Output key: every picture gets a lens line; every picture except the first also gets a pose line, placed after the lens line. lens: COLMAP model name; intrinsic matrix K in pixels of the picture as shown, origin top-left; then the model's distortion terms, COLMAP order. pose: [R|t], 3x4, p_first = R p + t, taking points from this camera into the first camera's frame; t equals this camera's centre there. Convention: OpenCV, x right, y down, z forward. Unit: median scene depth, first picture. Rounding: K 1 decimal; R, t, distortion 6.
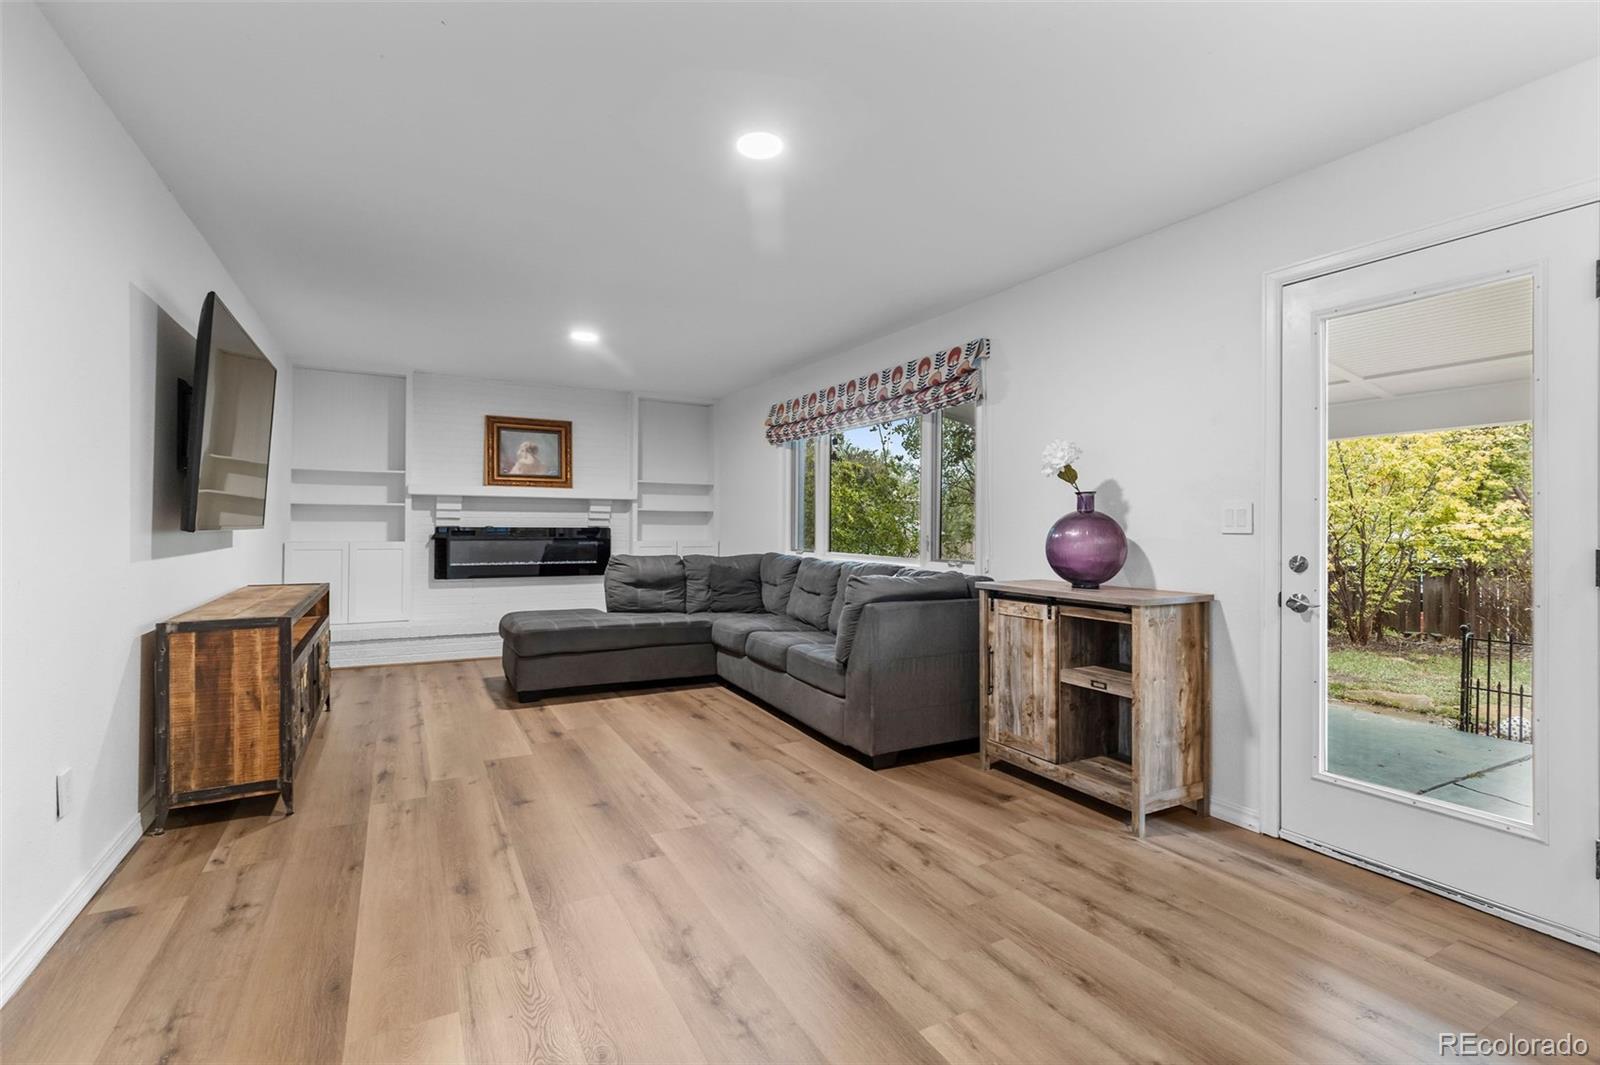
lens RADIAL K [[718.6, 0, 796.1], [0, 718.6, 528.7], [0, 0, 1]] dist [0.007454, -0.000168]
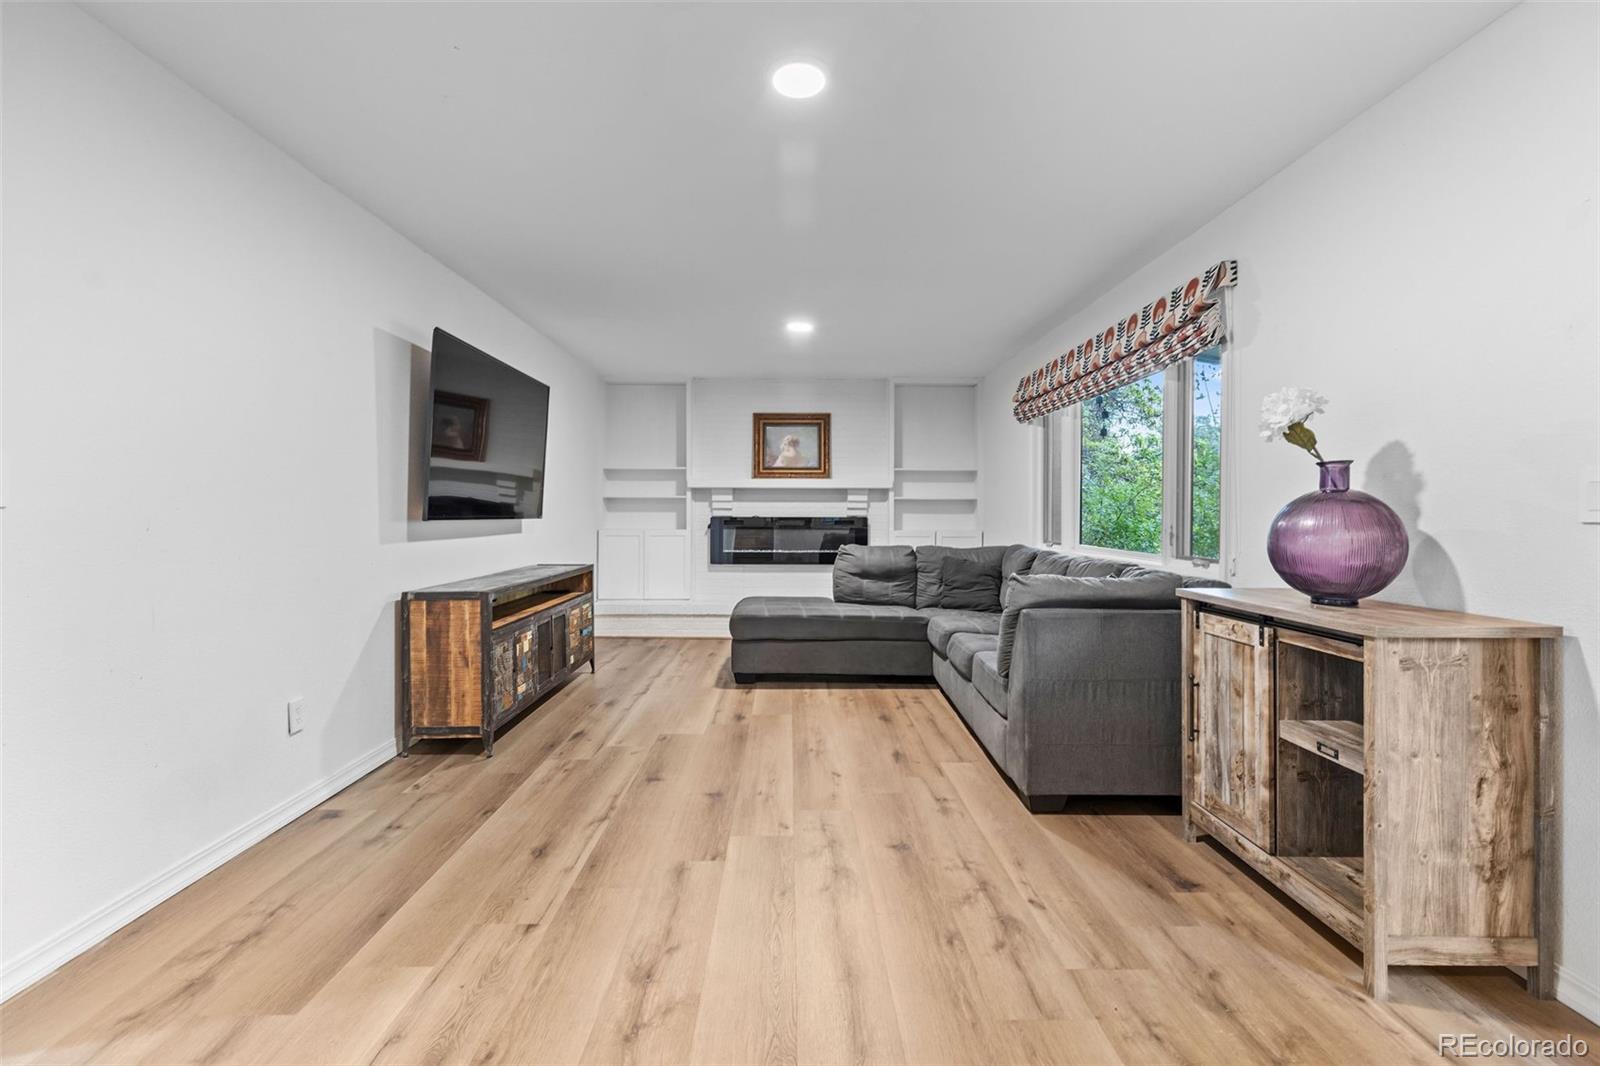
lens RADIAL K [[718.6, 0, 802.6], [0, 718.6, 525.1], [0, 0, 1]] dist [0.007454, -0.000168]
pose [[0.883793, 0.002727, -0.467871, 0.274609], [0.001540, 0.999961, 0.008736, 0.001657], [0.467876, -0.008442, 0.883754, 0.166464]]
